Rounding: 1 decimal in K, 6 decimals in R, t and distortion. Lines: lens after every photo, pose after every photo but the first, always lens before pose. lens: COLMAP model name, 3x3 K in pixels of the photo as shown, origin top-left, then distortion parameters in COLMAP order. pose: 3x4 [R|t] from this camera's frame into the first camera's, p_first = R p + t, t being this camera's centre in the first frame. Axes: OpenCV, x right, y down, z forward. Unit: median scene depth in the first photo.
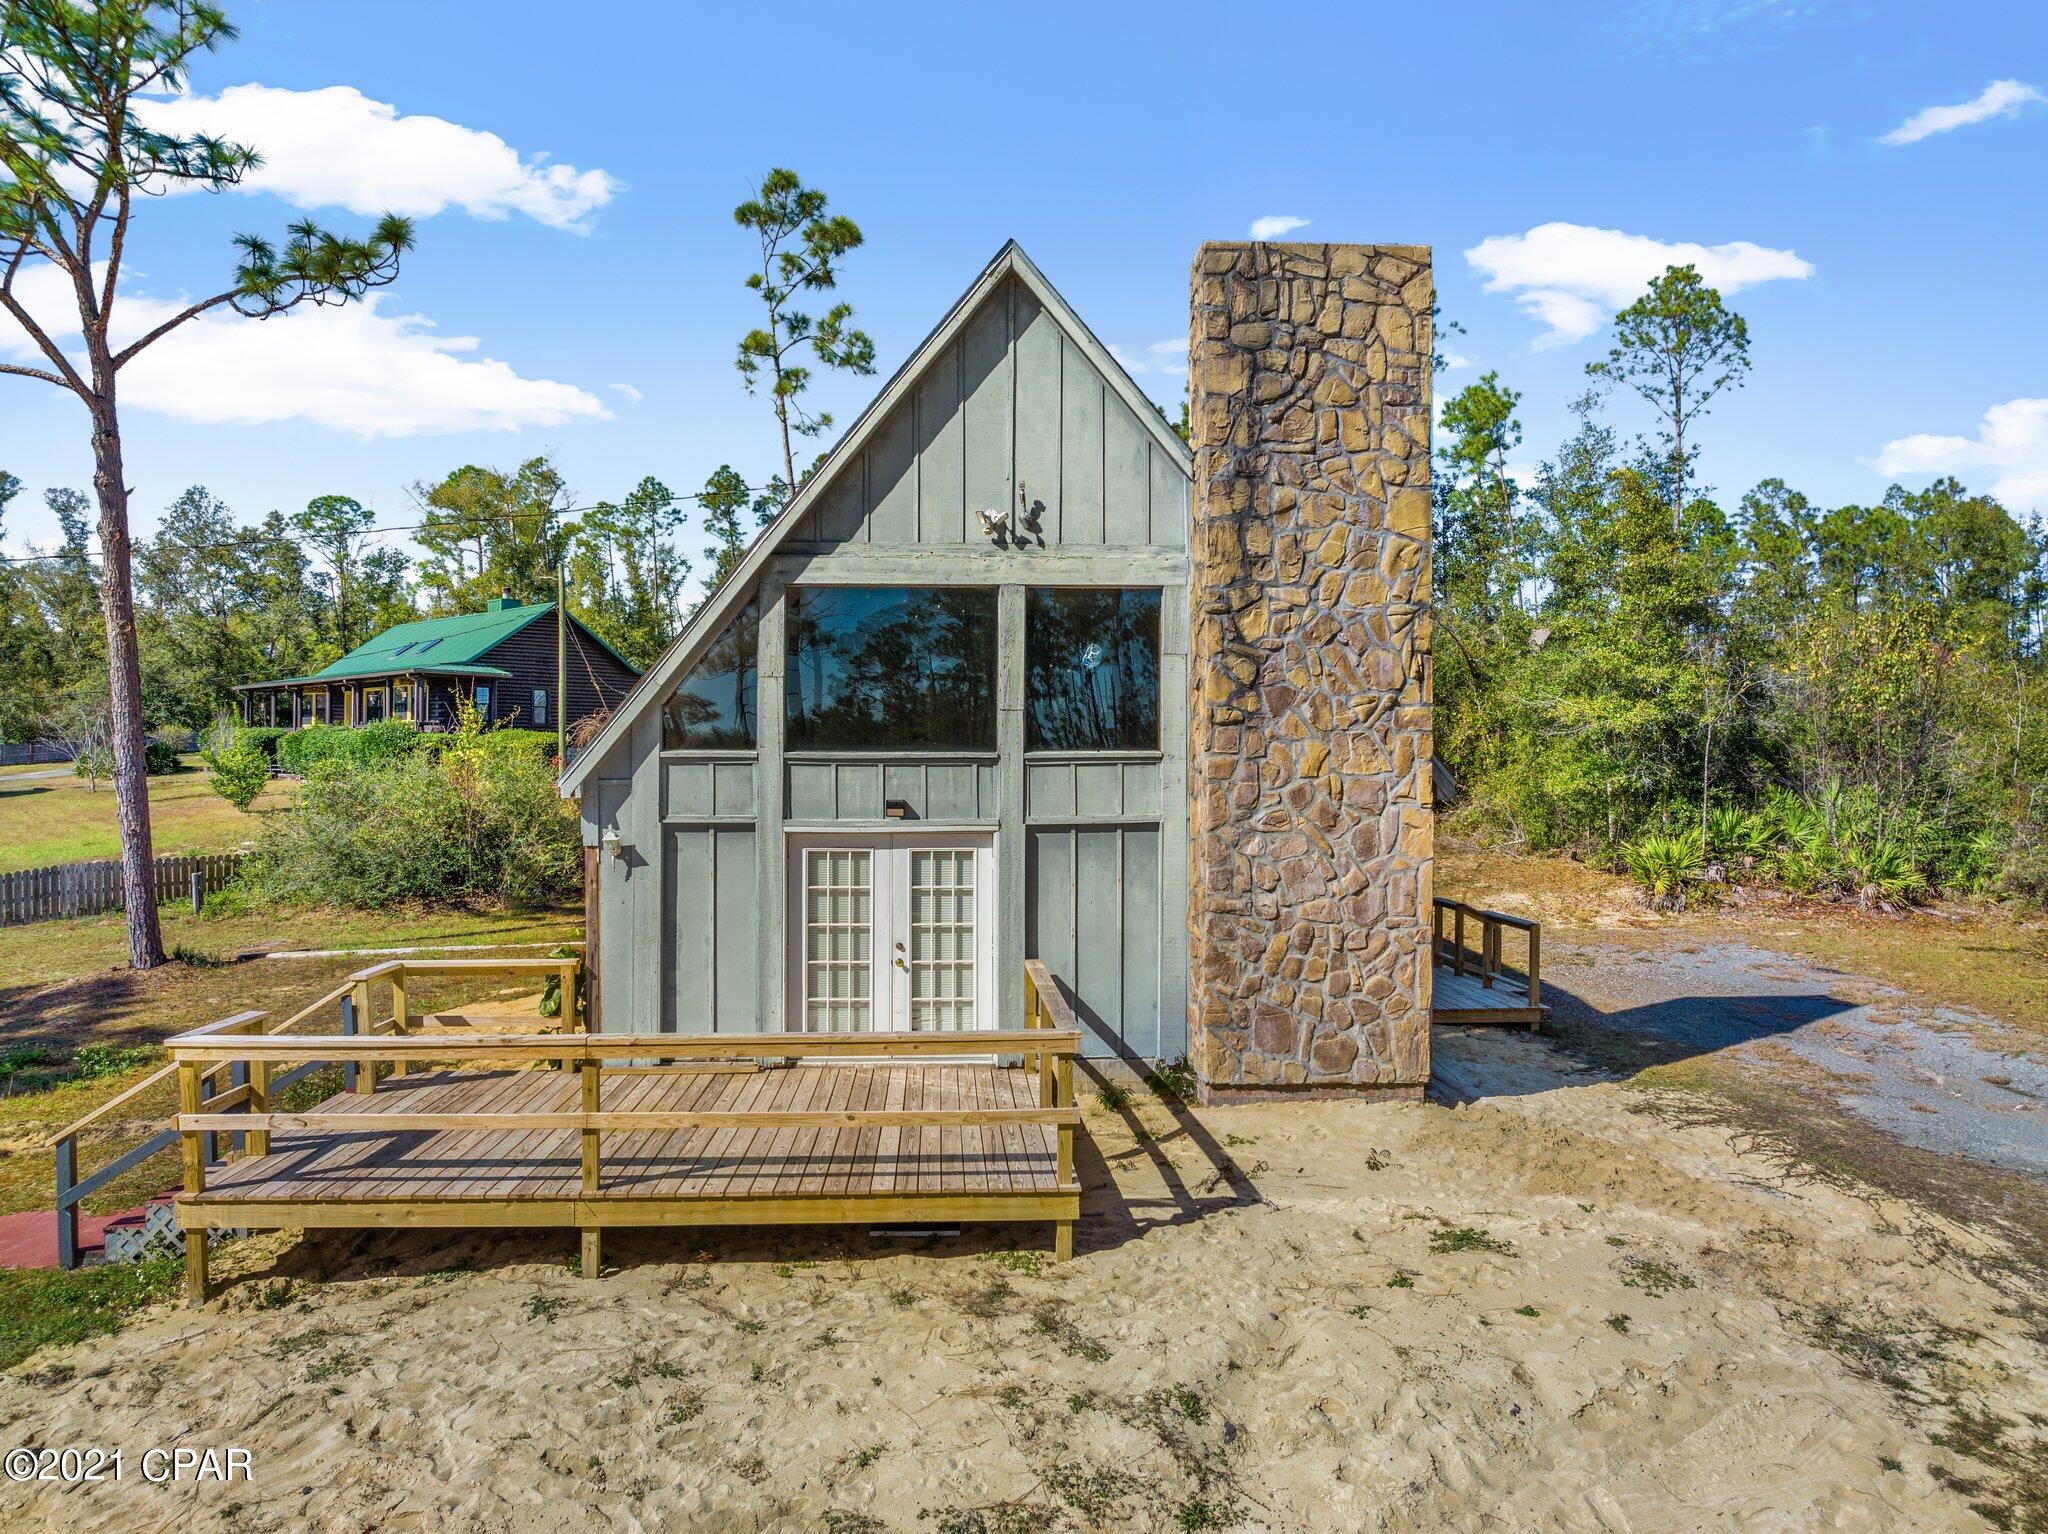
lens RADIAL K [[1451.5, 0, 1030.2], [0, 1451.5, 783.7], [0, 0, 1]] dist [-0.031782, -0.003147]
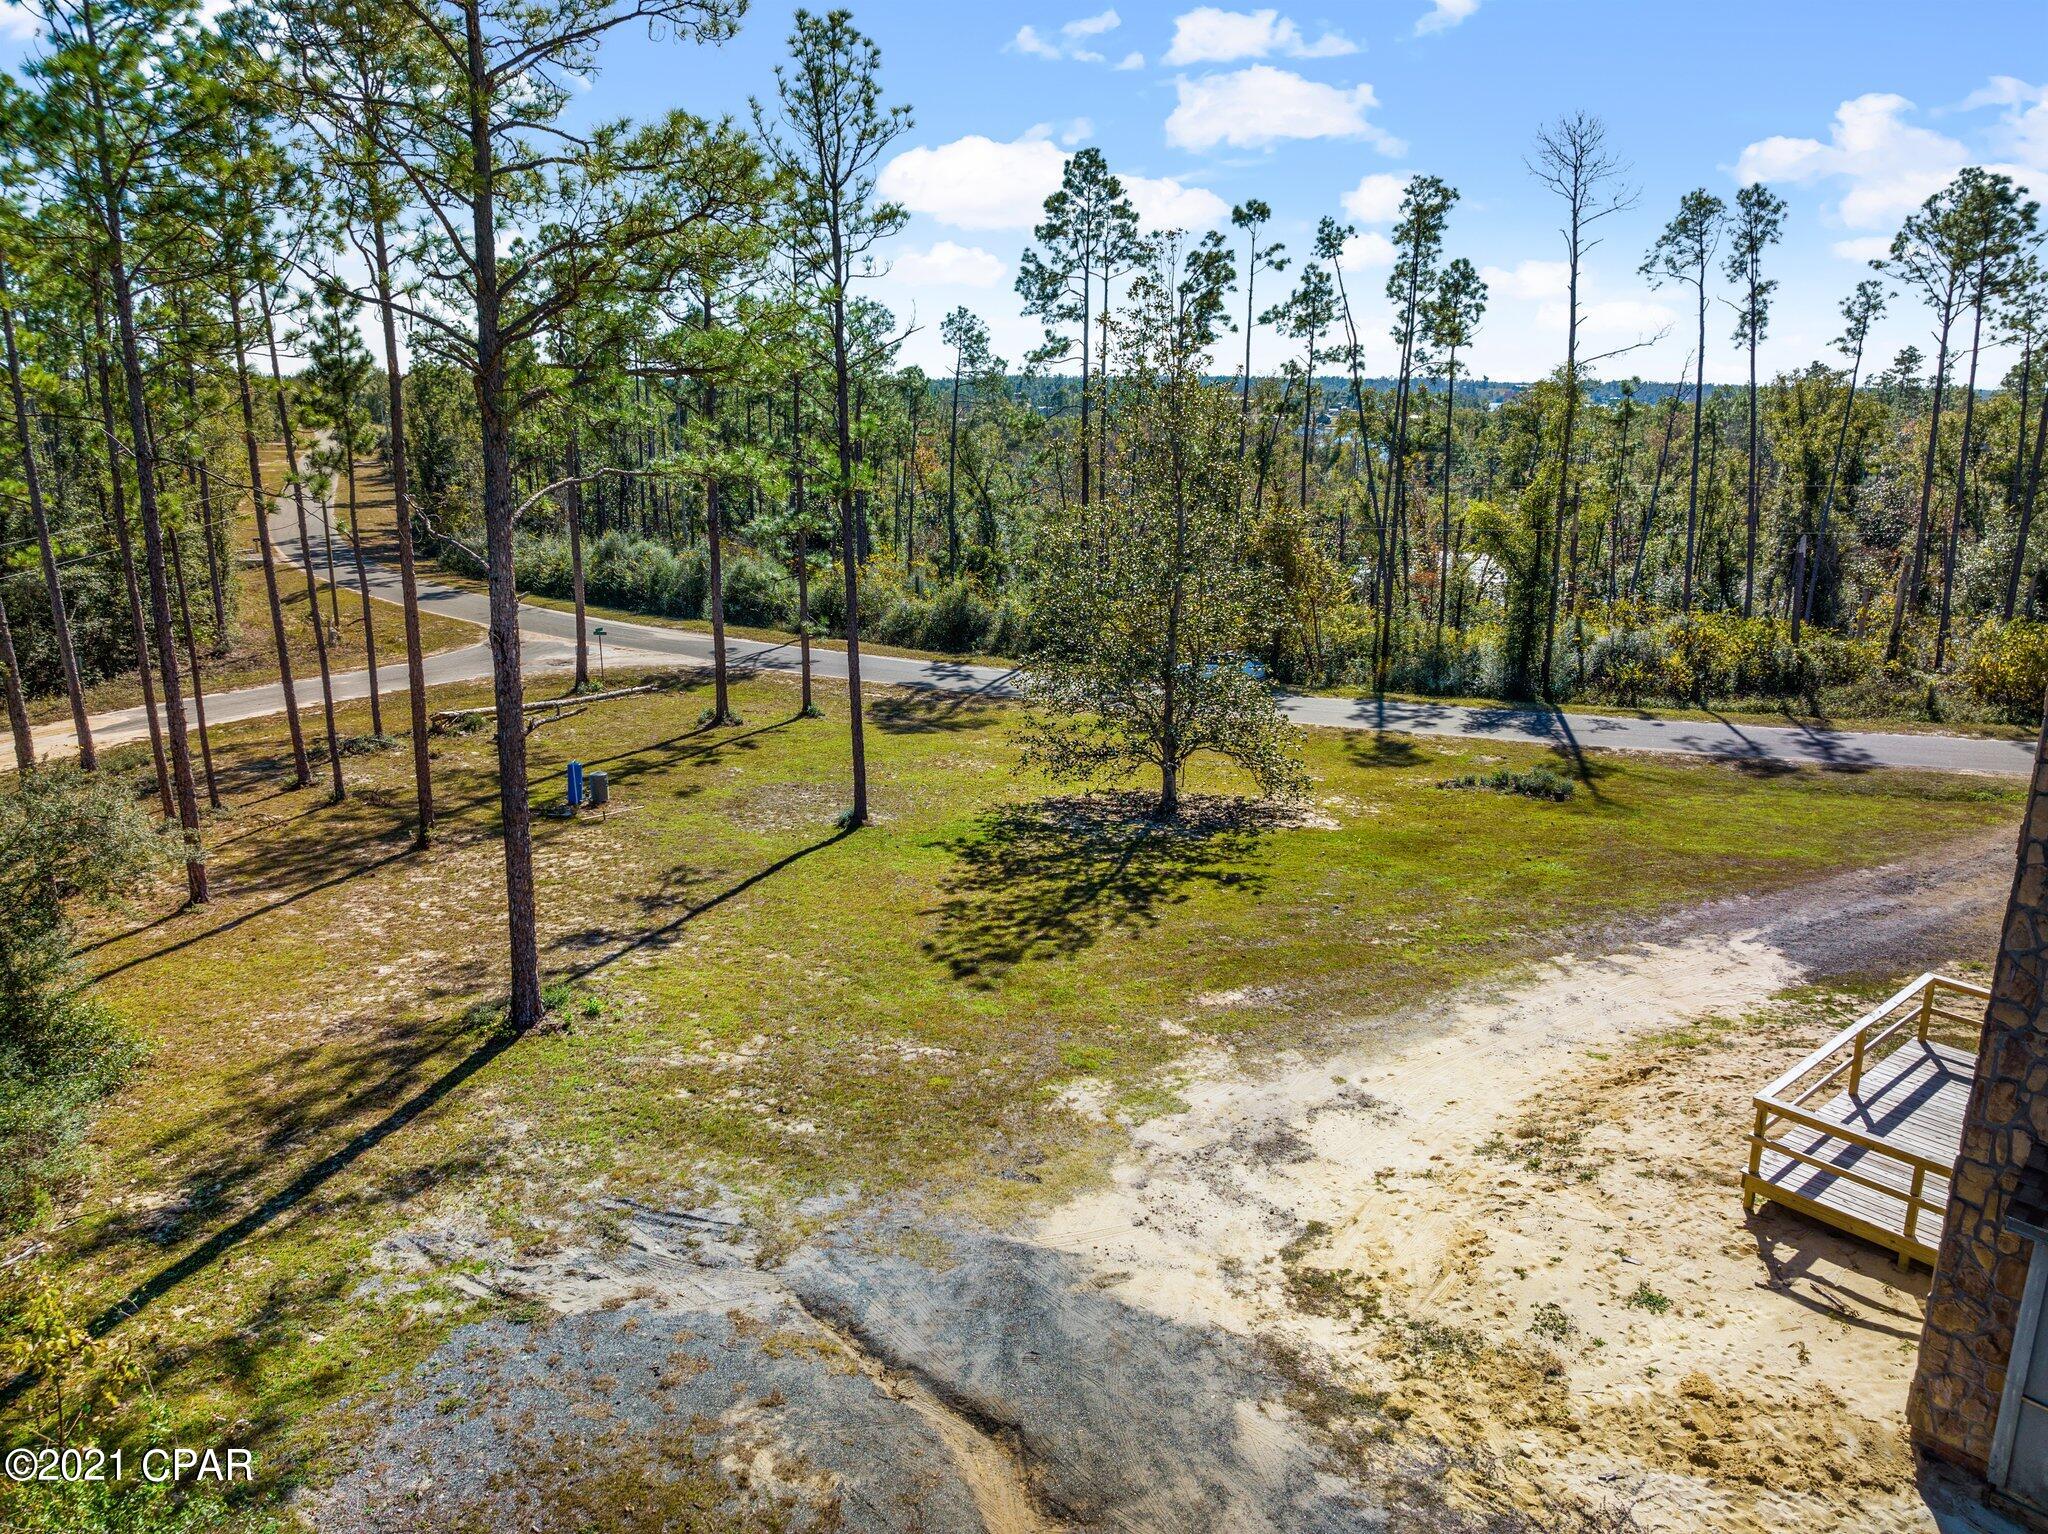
lens RADIAL K [[1431.0, 0, 1024.0], [0, 1431.0, 767.0], [0, 0, 1]] dist [-0.008532, -0.003140]
pose [[-0.796576, 0.150740, -0.585443, 1.334078], [-0.008703, 0.965454, 0.260428, -0.524667], [0.604476, 0.212546, -0.767746, 1.314614]]
